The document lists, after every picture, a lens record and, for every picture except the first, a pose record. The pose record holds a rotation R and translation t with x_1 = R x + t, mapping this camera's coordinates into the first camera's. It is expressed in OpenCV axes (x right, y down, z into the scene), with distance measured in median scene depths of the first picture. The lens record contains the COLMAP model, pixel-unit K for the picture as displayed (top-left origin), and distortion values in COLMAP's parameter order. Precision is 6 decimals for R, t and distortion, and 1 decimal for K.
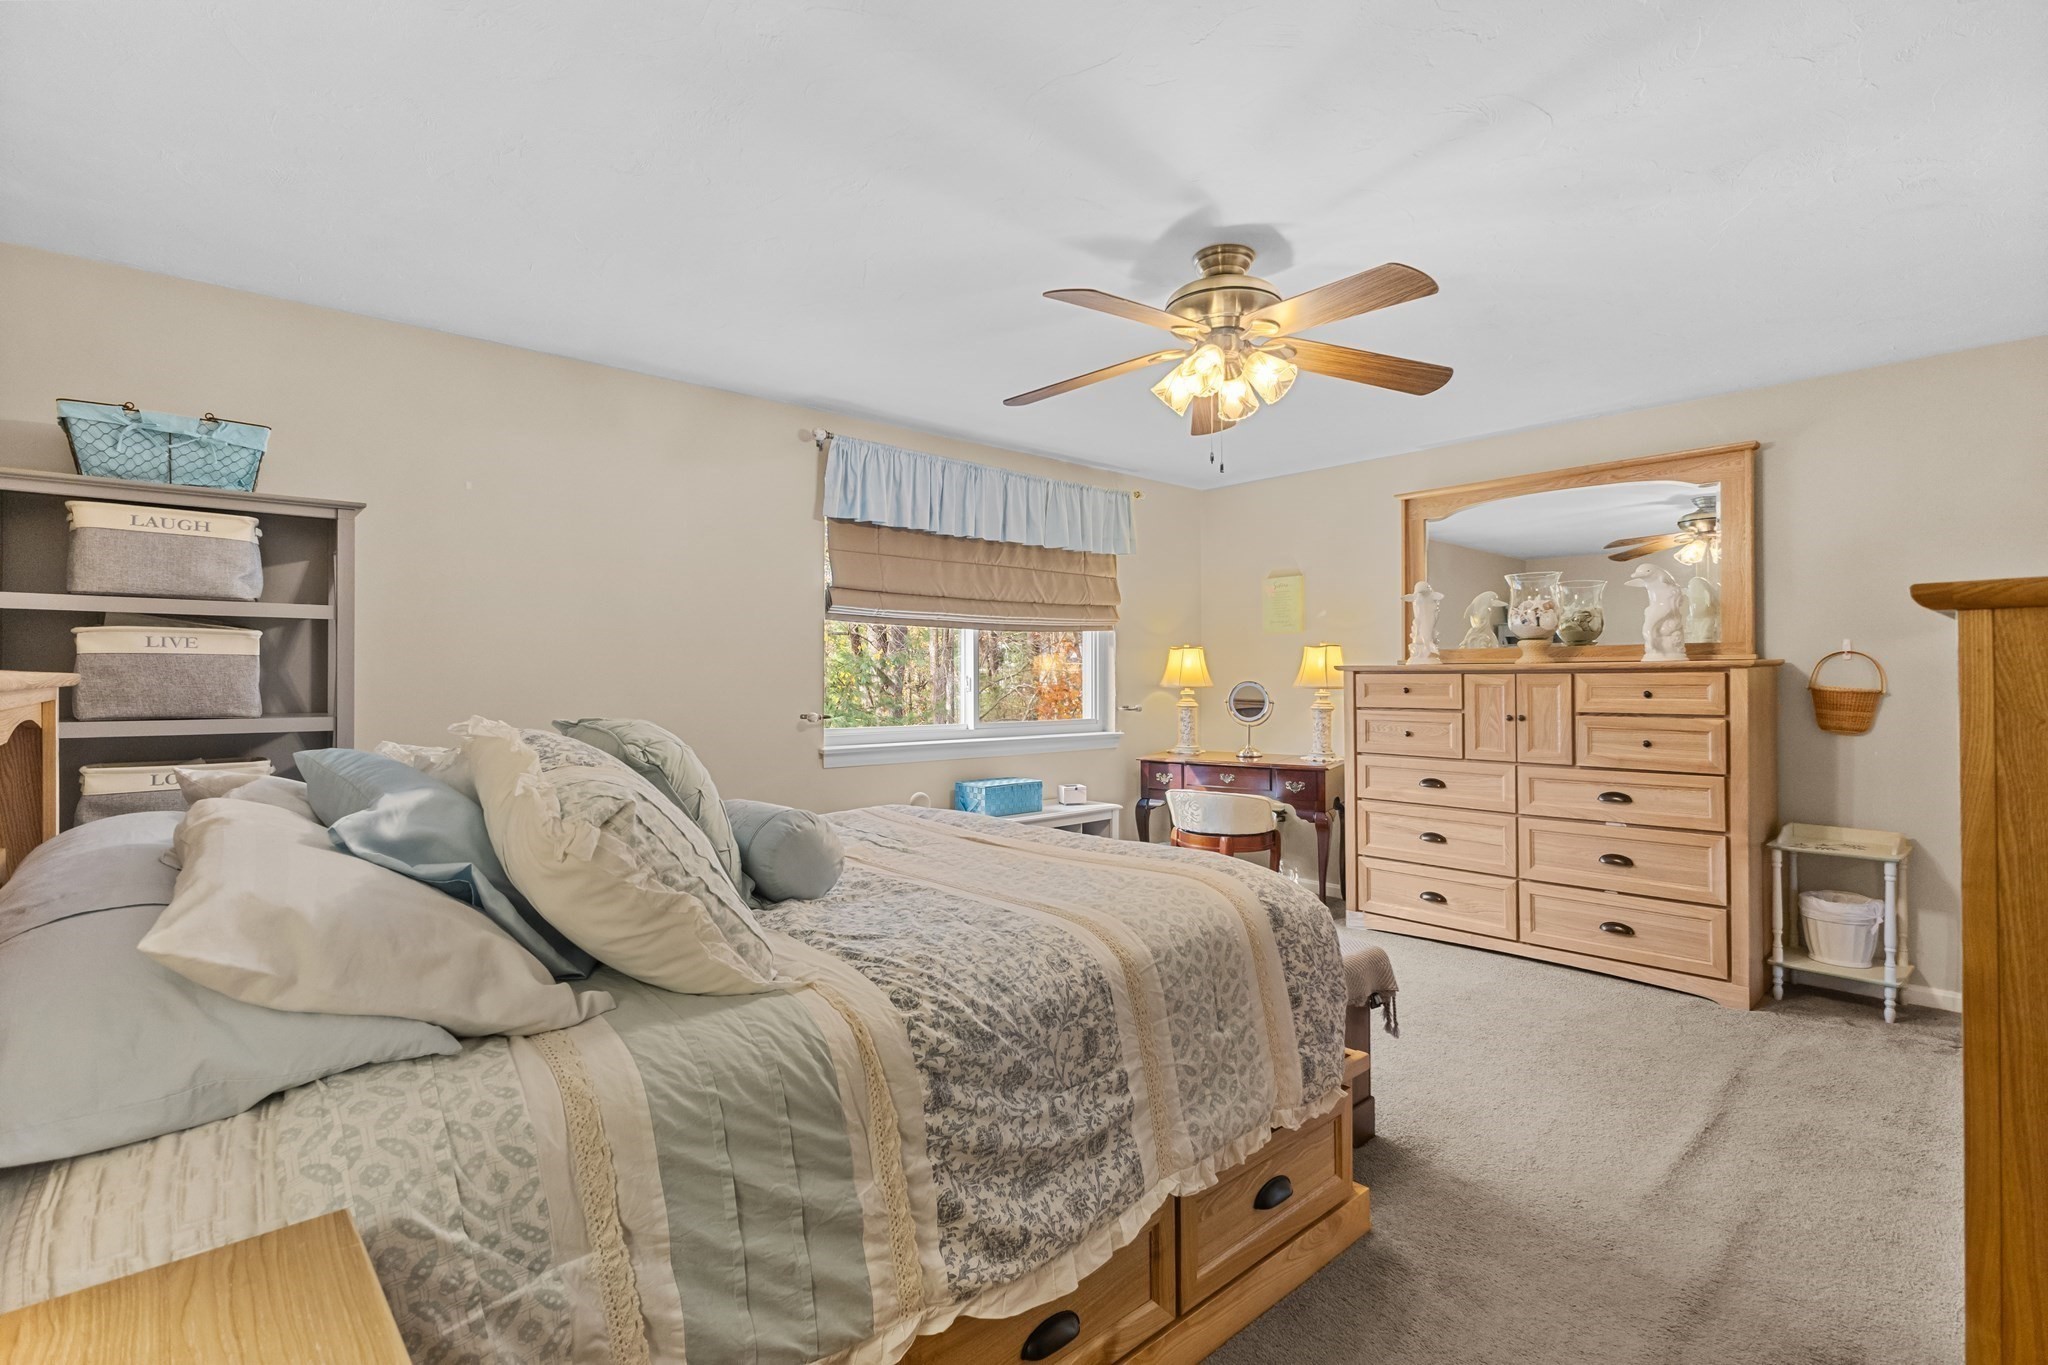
lens RADIAL K [[973.0, 0, 1017.5], [0, 973.0, 672.4], [0, 0, 1]] dist [-0.000946, -0.000633]
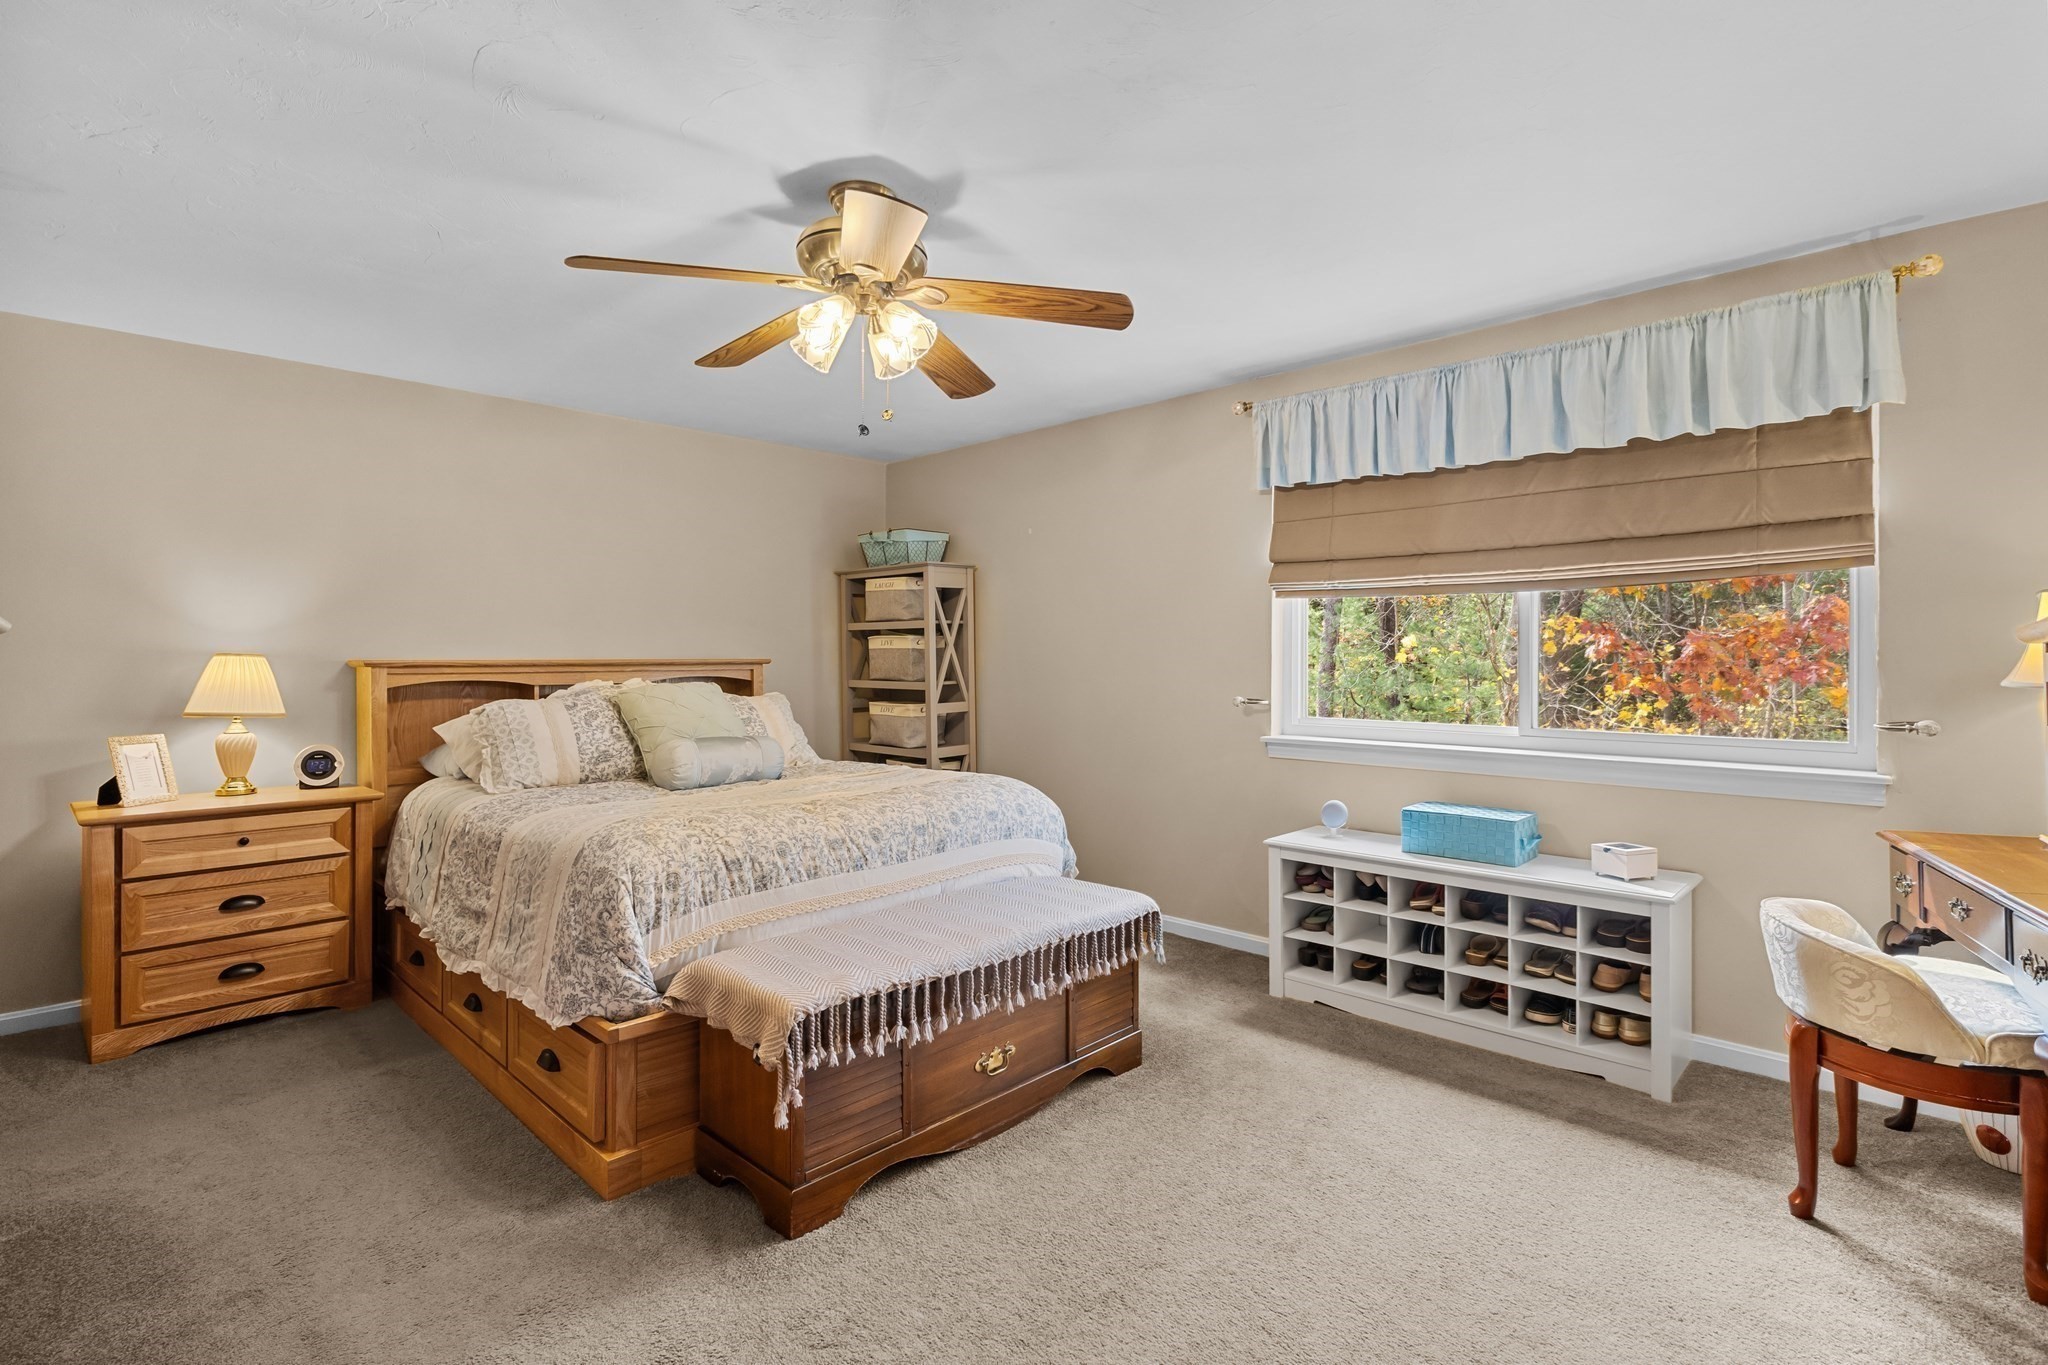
lens RADIAL K [[973.0, 0, 1017.5], [0, 973.0, 672.4], [0, 0, 1]] dist [-0.000946, -0.000633]
pose [[0.076591, 0.015998, -0.996934, 1.192705], [0.006097, 0.999845, 0.016513, -0.001332], [0.997044, -0.007343, 0.076482, 1.131113]]
